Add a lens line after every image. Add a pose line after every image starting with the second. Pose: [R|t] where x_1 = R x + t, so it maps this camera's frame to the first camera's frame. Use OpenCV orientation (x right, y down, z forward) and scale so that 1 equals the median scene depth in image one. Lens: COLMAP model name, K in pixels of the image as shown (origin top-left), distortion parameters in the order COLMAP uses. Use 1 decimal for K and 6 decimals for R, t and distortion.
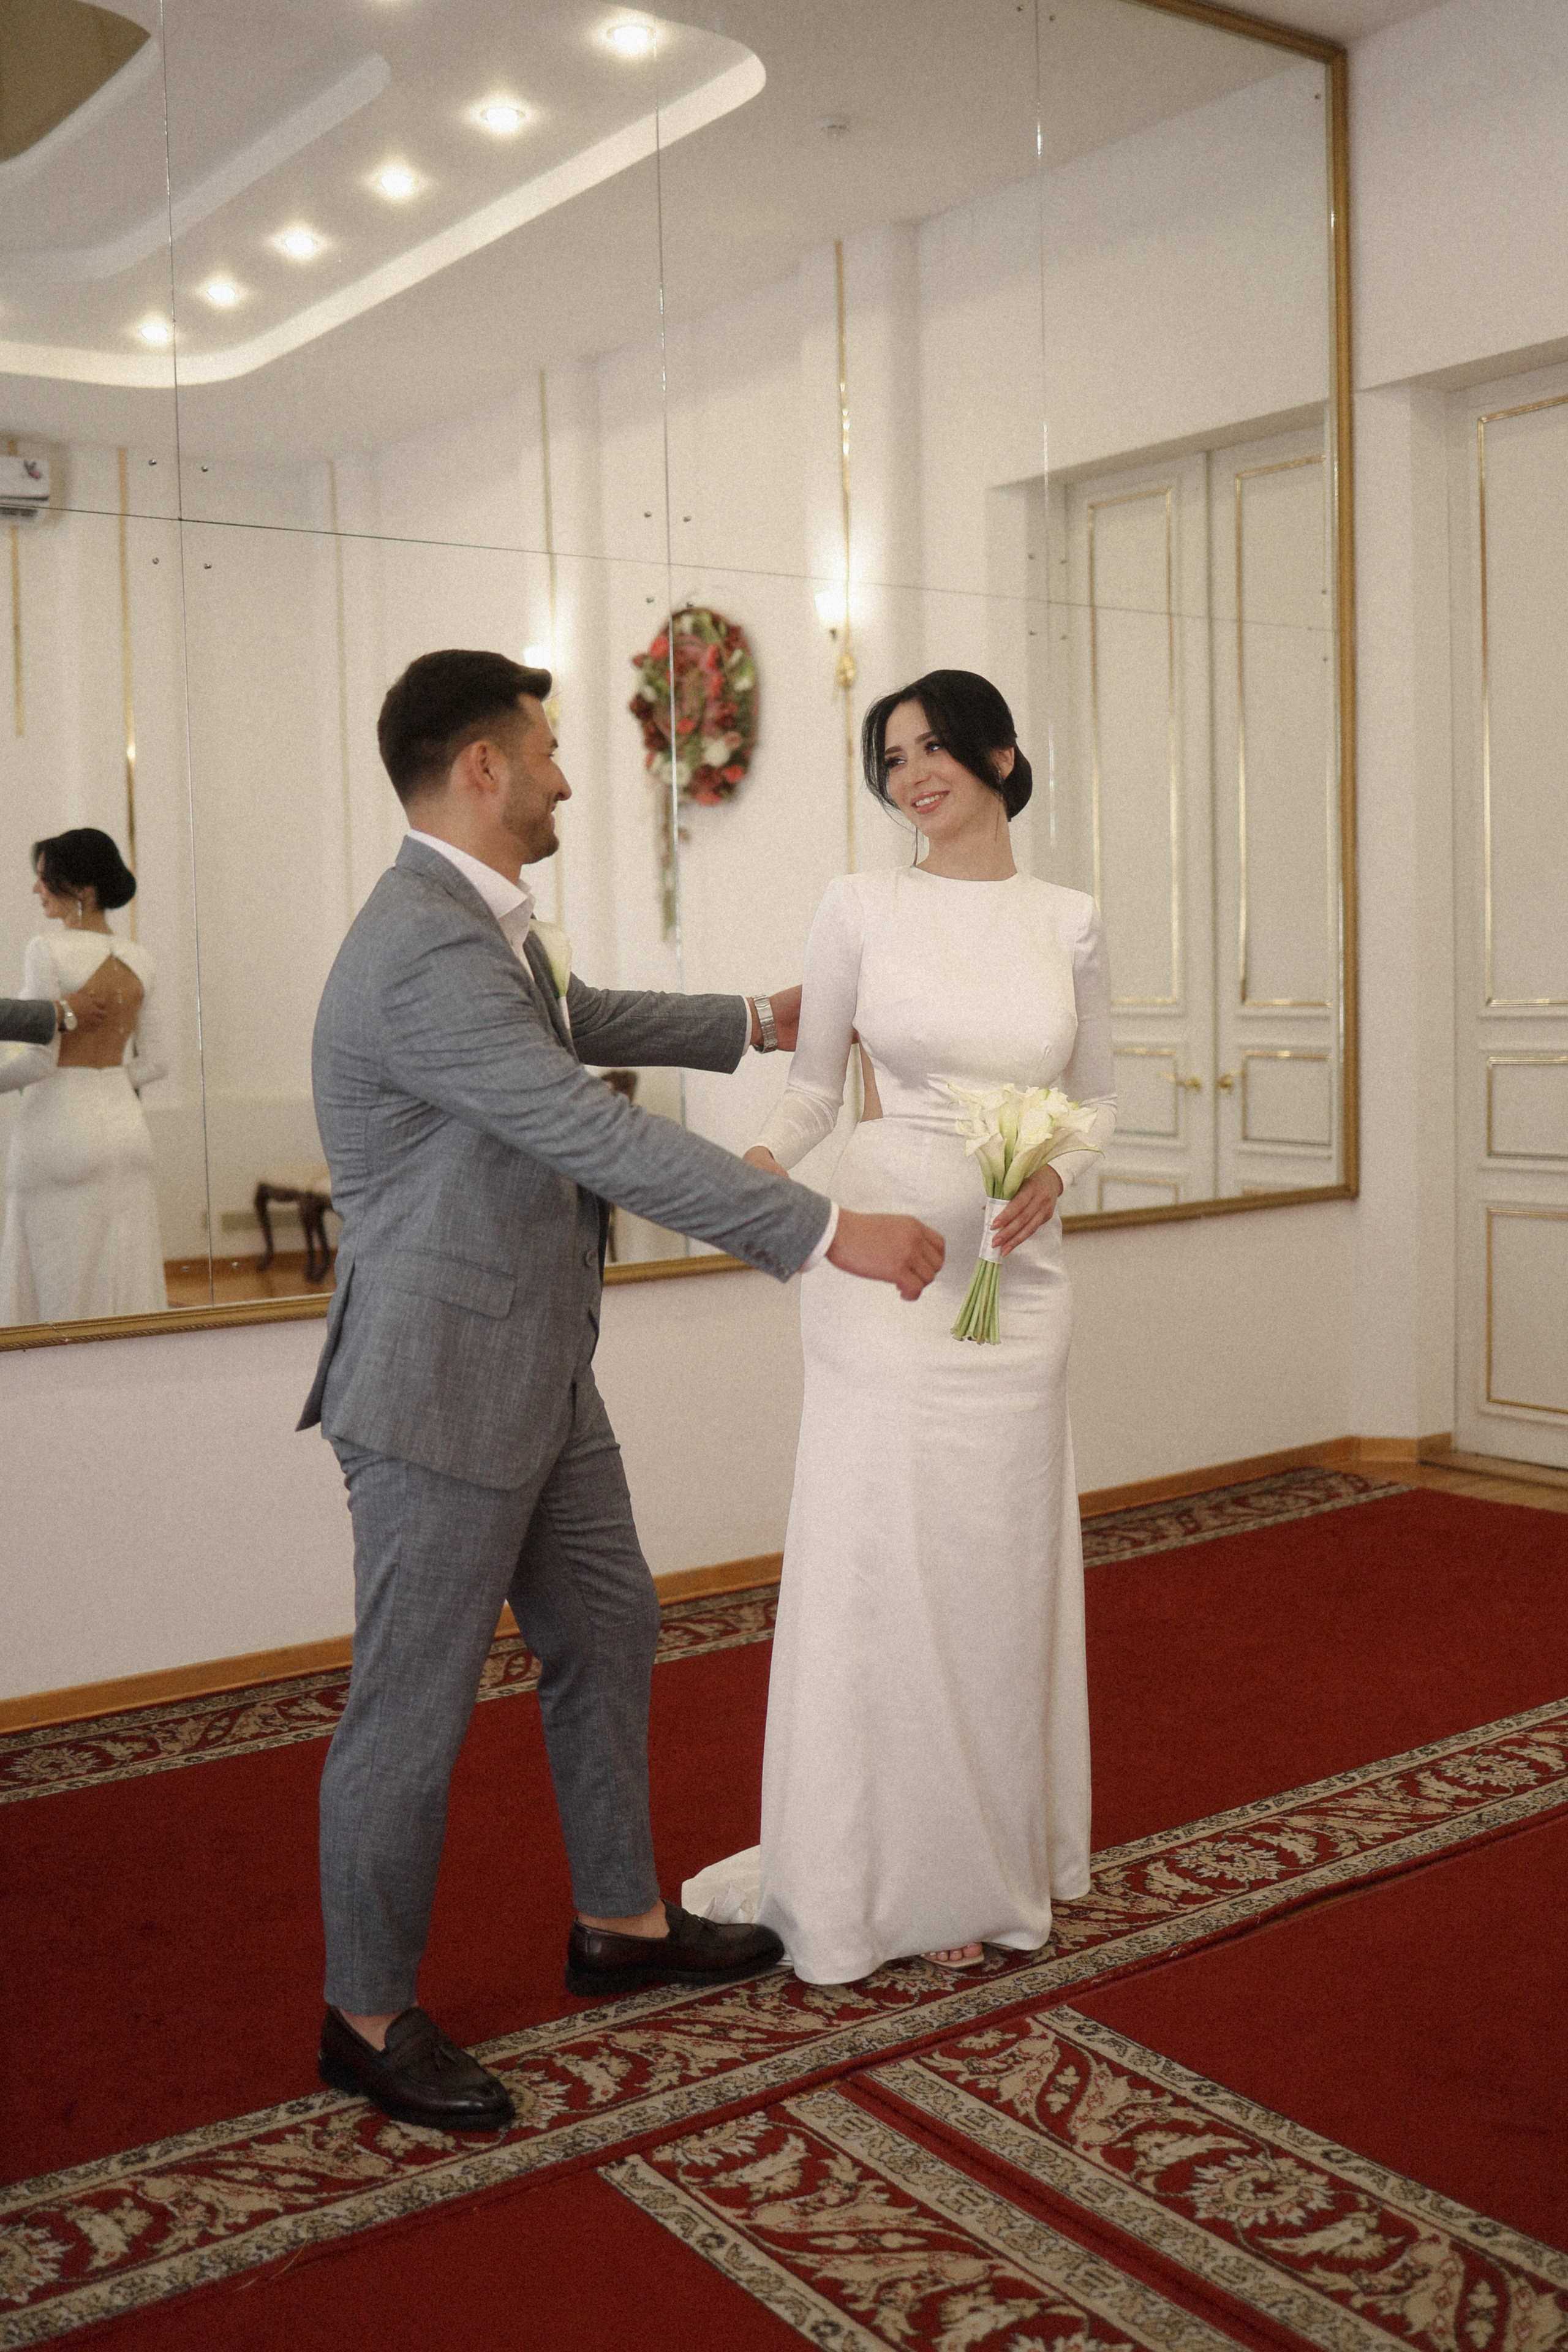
lens RADIAL K [[2363.9, 0, 778.4], [0, 2363.9, 1147.6], [0, 0, 1]] dist [-0.089357, 0.112145]
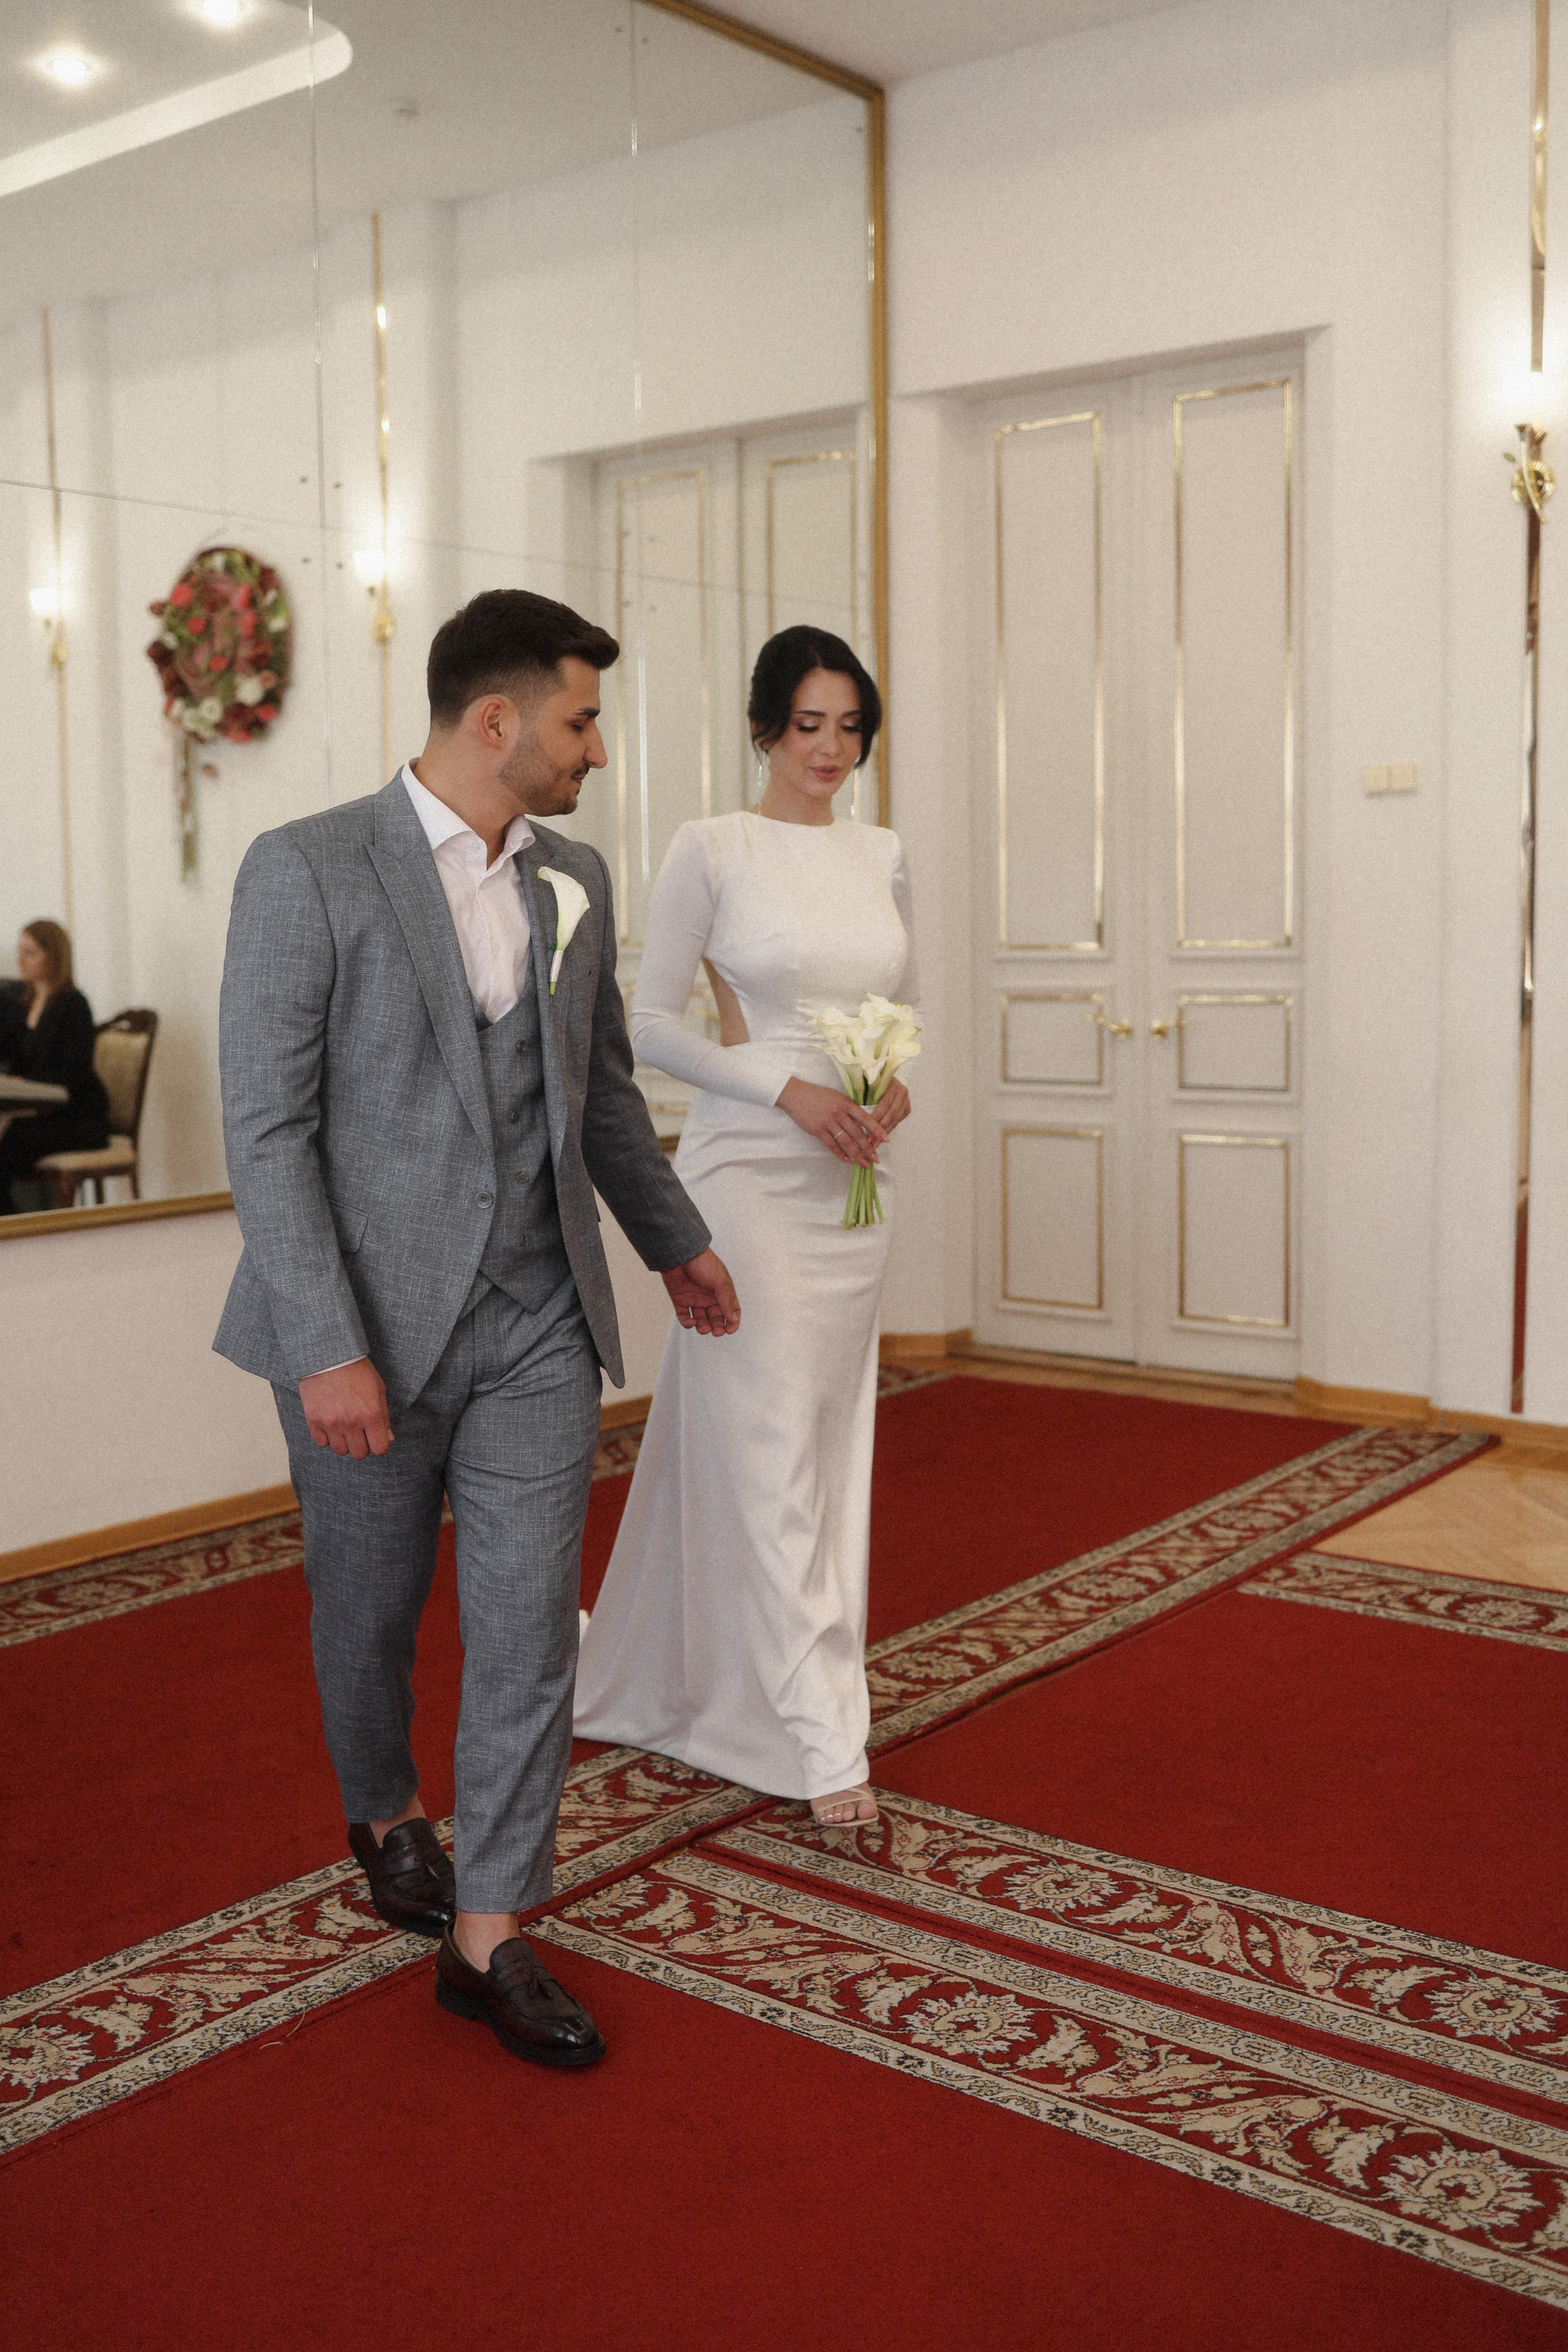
lens RADIAL K [[2393.8, 0, 755.9], [0, 2393.8, 1079.2], [0, 0, 1]] dist [-0.040567, 0.132794]
pose [[0.963399, -0.009320, 0.267911, -0.258577], [0.011925, 0.999896, -0.008100, 0.023101], [-0.267808, 0.010998, 0.963410, -0.169029]]
